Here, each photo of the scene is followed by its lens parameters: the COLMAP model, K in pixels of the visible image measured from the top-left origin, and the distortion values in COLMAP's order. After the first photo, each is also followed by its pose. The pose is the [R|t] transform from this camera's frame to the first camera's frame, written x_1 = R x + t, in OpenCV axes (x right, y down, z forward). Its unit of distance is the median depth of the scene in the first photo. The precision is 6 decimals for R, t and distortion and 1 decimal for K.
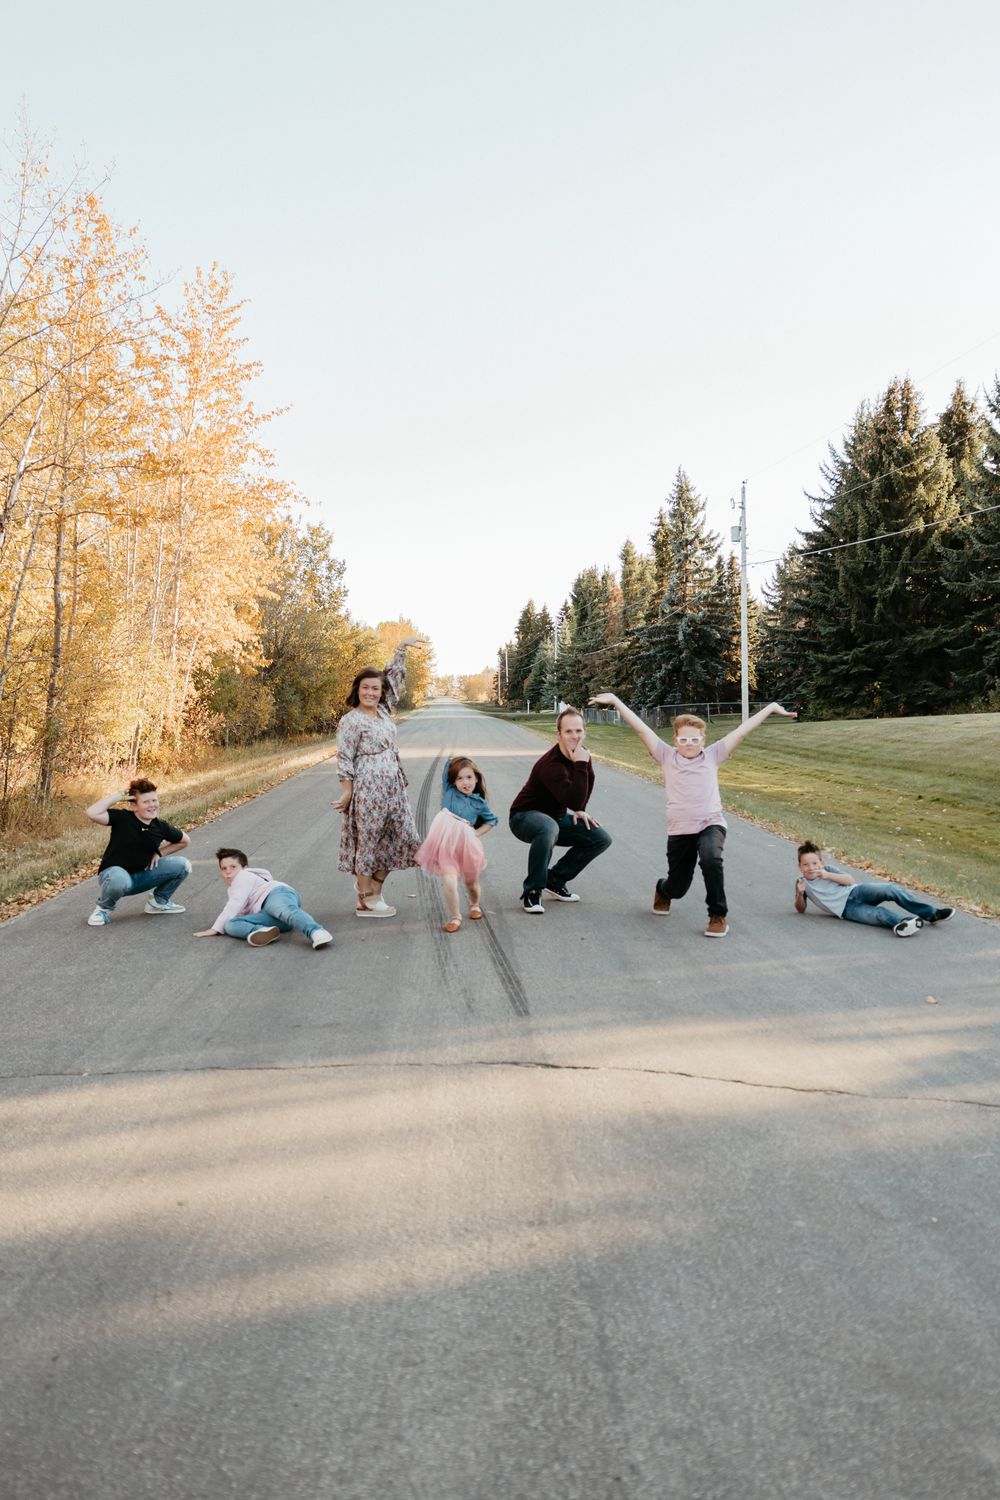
lens RADIAL K [[1289.6, 0, 500.9], [0, 1289.6, 746.7], [0, 0, 1]] dist [-0.010120, -0.000760]
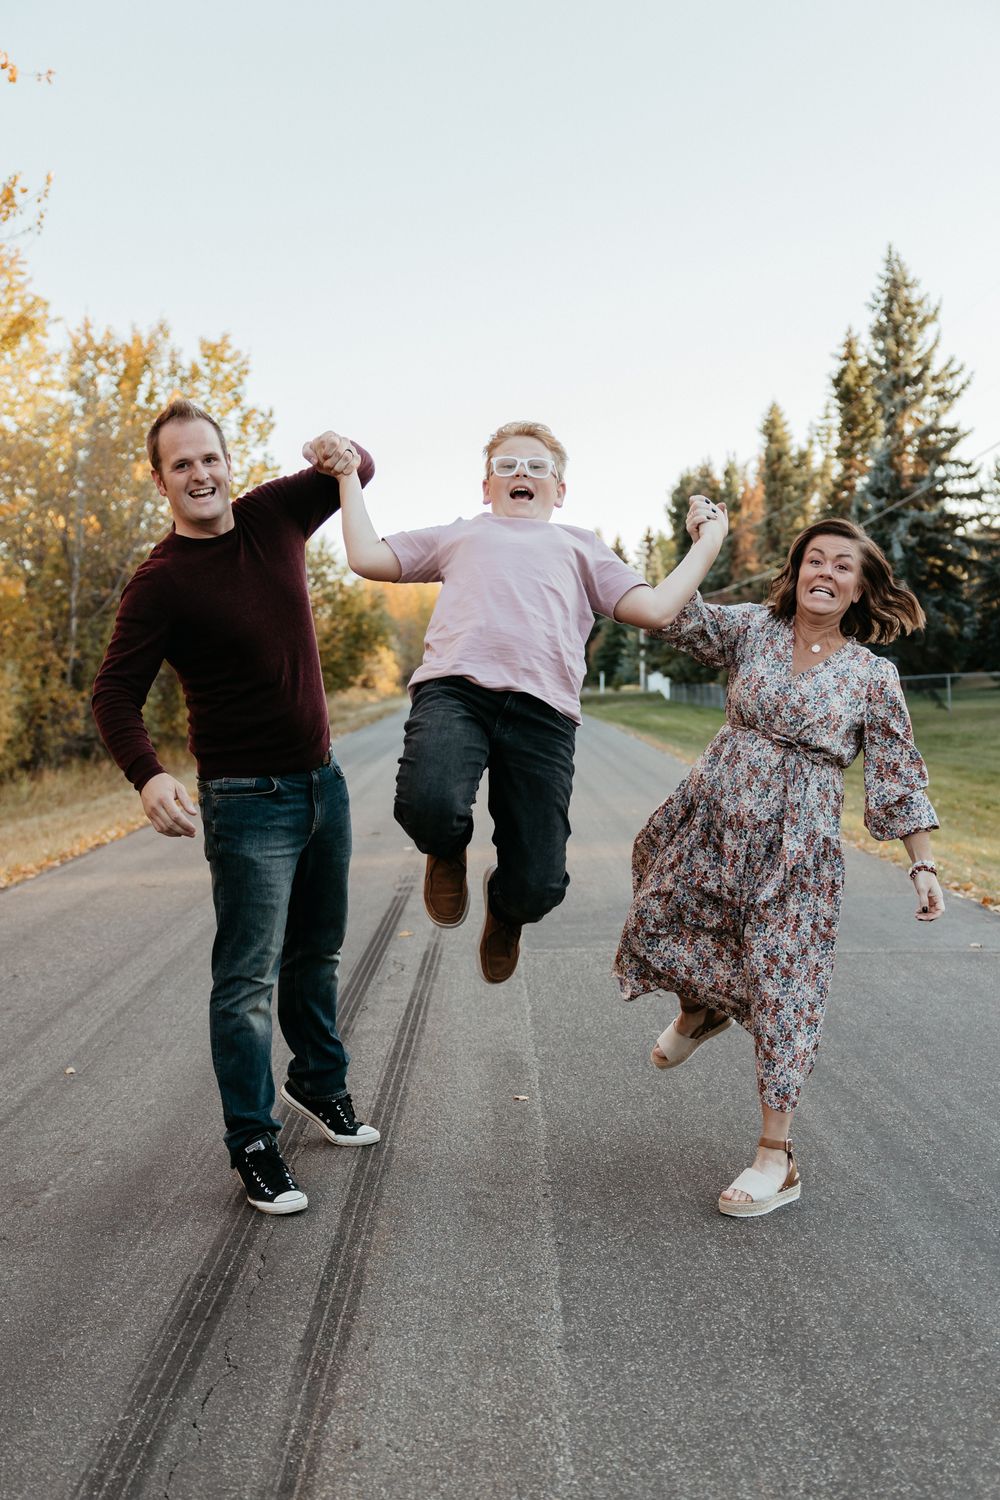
lens RADIAL K [[1539.3, 0, 502.6], [0, 1539.3, 751.7], [0, 0, 1]] dist [0.025953, 0.000000]
pose [[0.999430, -0.011365, -0.031780, -0.008724], [0.011867, 0.999807, 0.015648, -0.012367], [0.031596, -0.016016, 0.999372, 0.330079]]
